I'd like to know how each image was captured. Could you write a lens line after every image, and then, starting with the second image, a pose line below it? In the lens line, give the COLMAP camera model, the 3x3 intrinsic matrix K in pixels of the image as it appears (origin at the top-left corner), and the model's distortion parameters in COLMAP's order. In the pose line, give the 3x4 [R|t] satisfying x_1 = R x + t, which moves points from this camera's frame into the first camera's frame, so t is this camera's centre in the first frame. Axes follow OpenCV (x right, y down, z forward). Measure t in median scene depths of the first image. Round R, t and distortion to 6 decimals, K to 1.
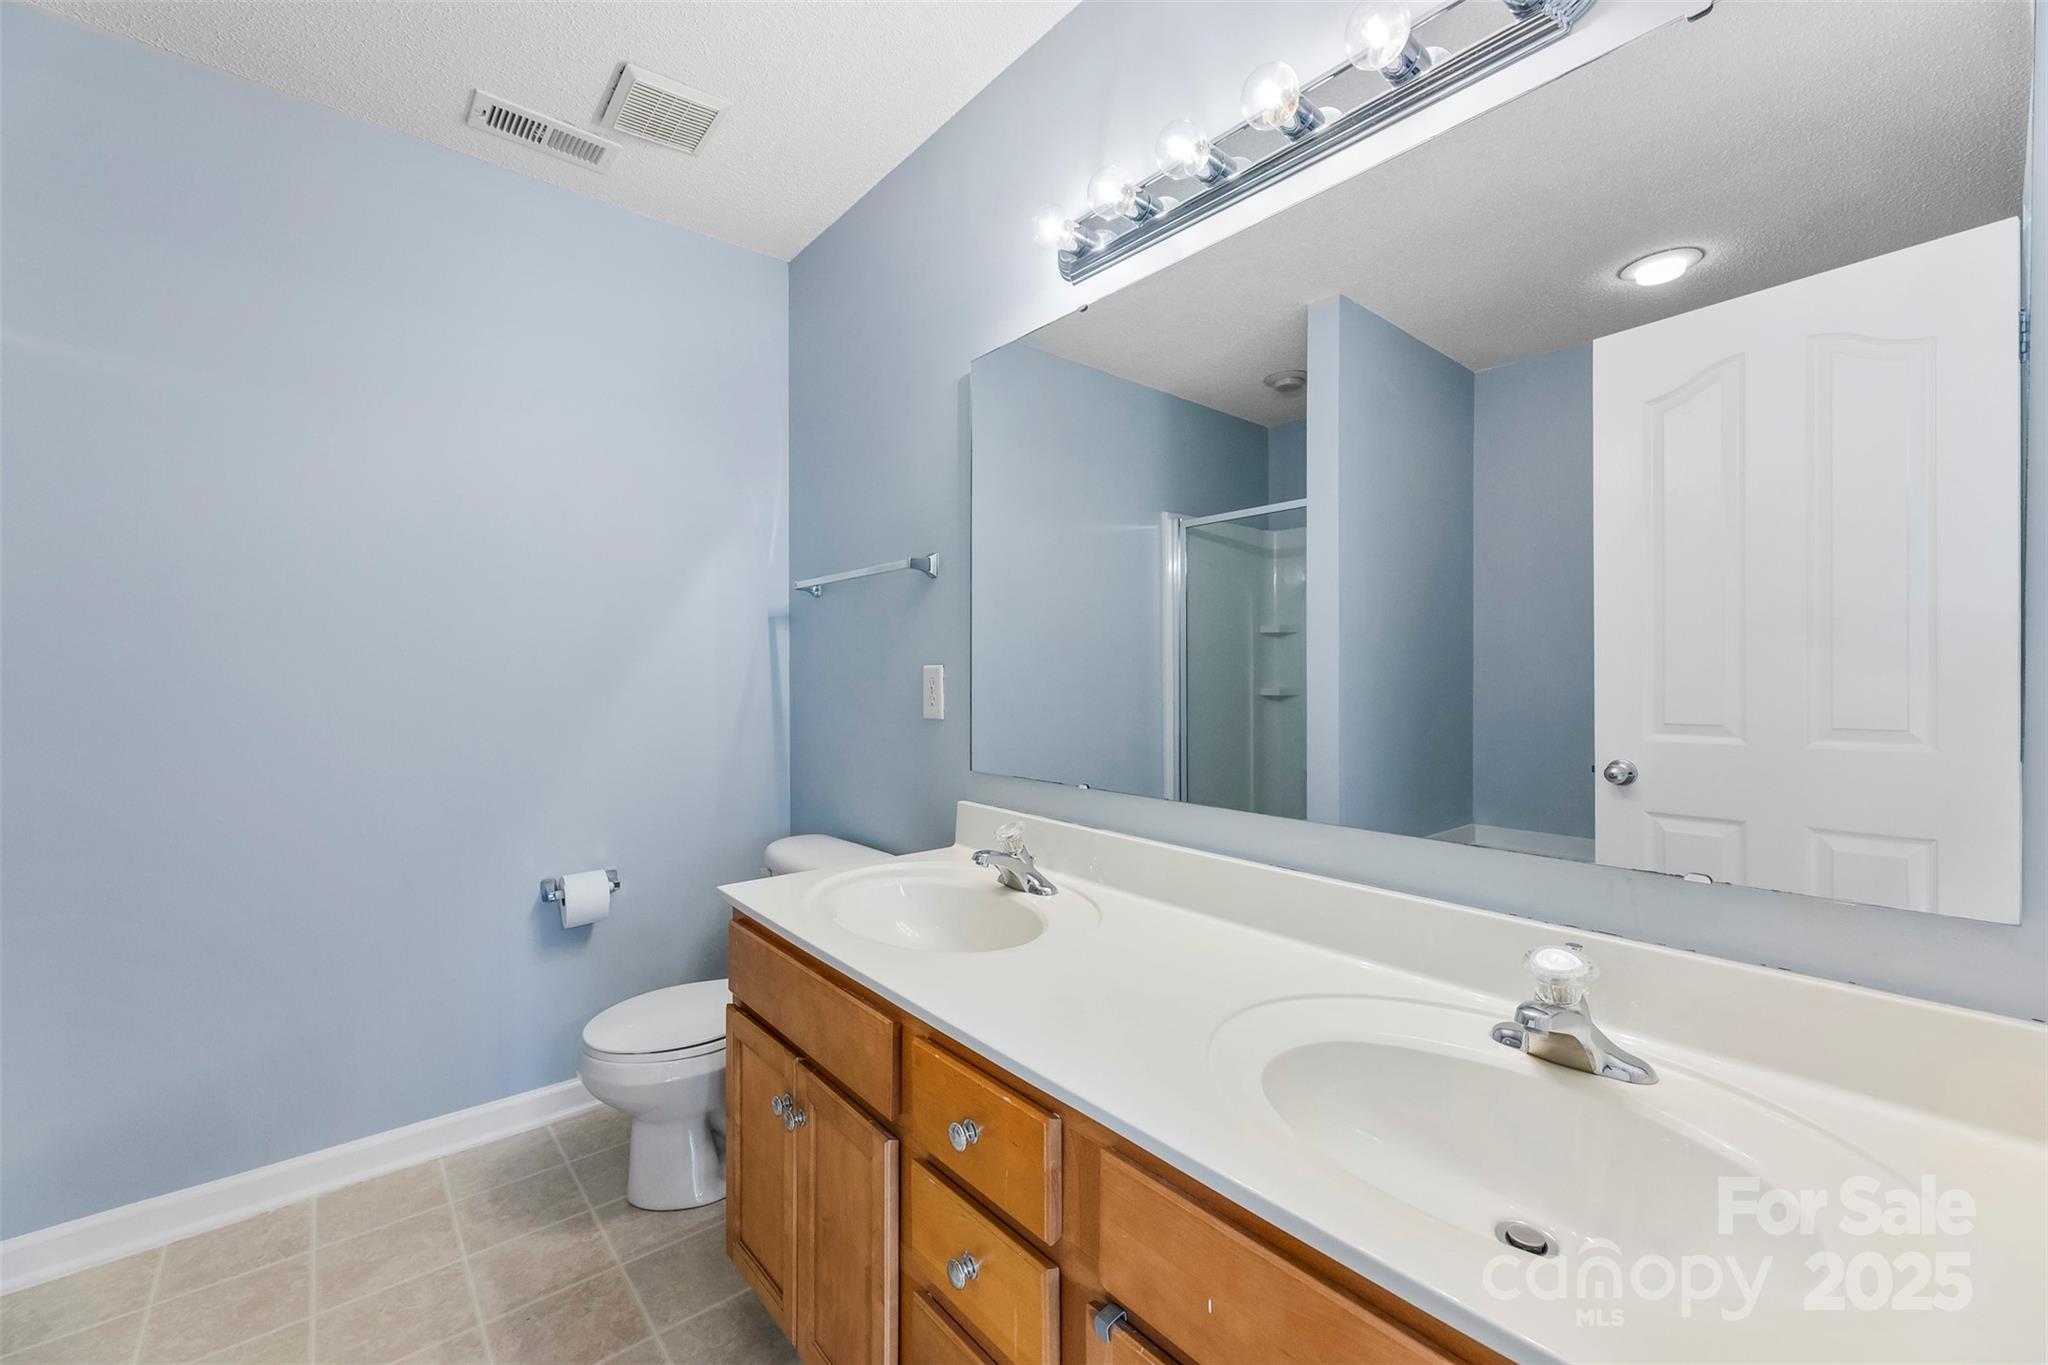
lens RADIAL K [[823.0, 0, 1022.6], [0, 823.0, 665.8], [0, 0, 1]] dist [-0.012989, 0.000195]
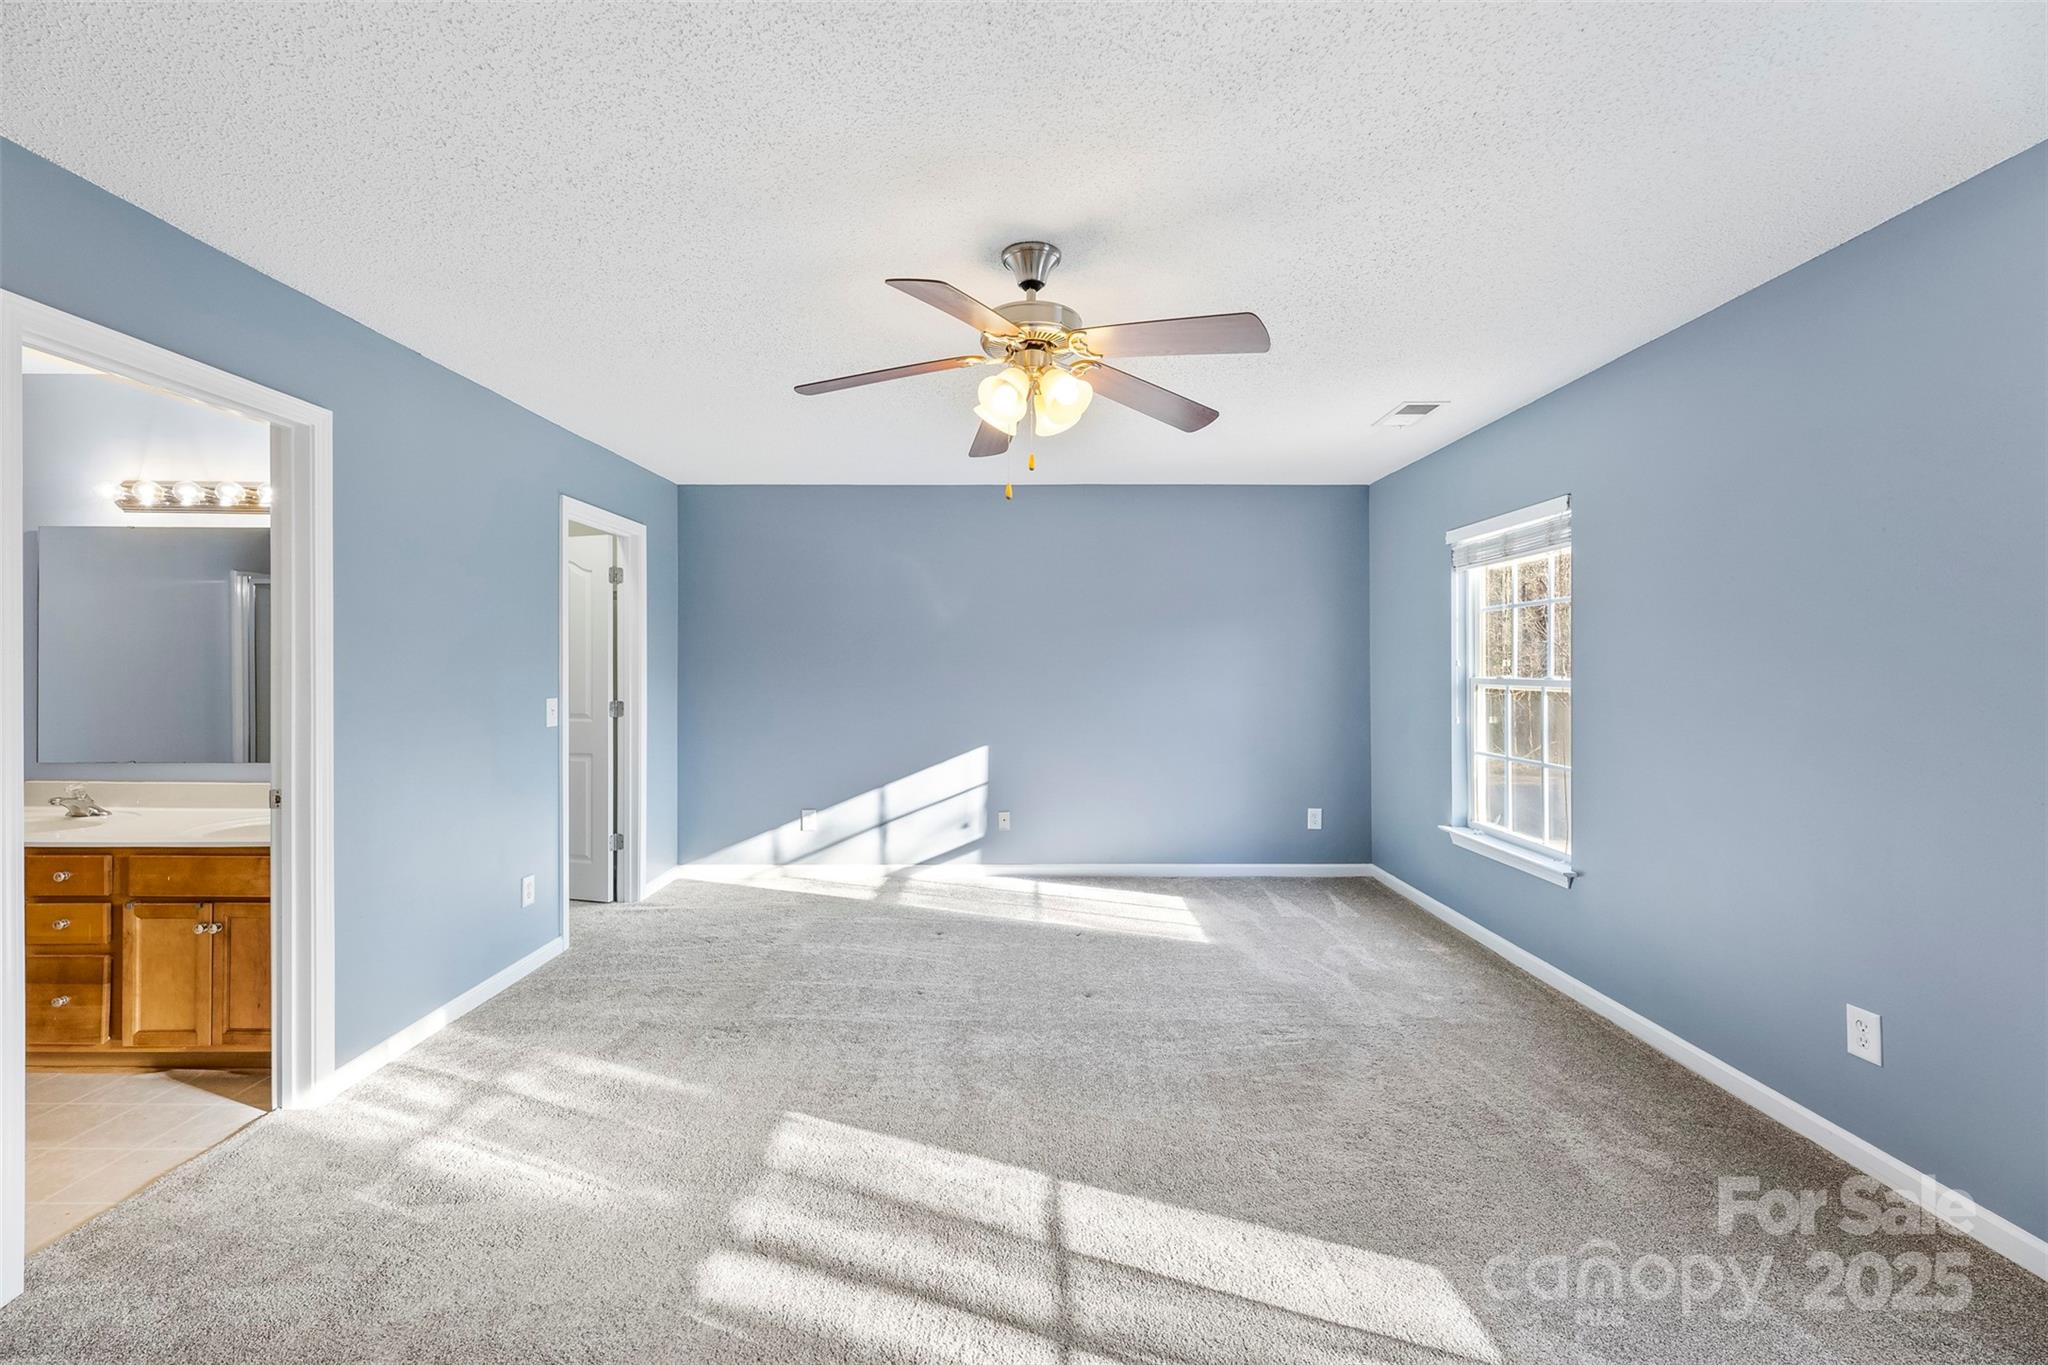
lens RADIAL K [[823.0, 0, 1022.6], [0, 823.0, 665.8], [0, 0, 1]] dist [-0.012989, 0.000195]
pose [[0.636079, 0.000717, 0.771623, -0.070108], [0.000983, 0.999998, -0.001740, -0.086726], [-0.771623, 0.001865, 0.636077, -2.045403]]
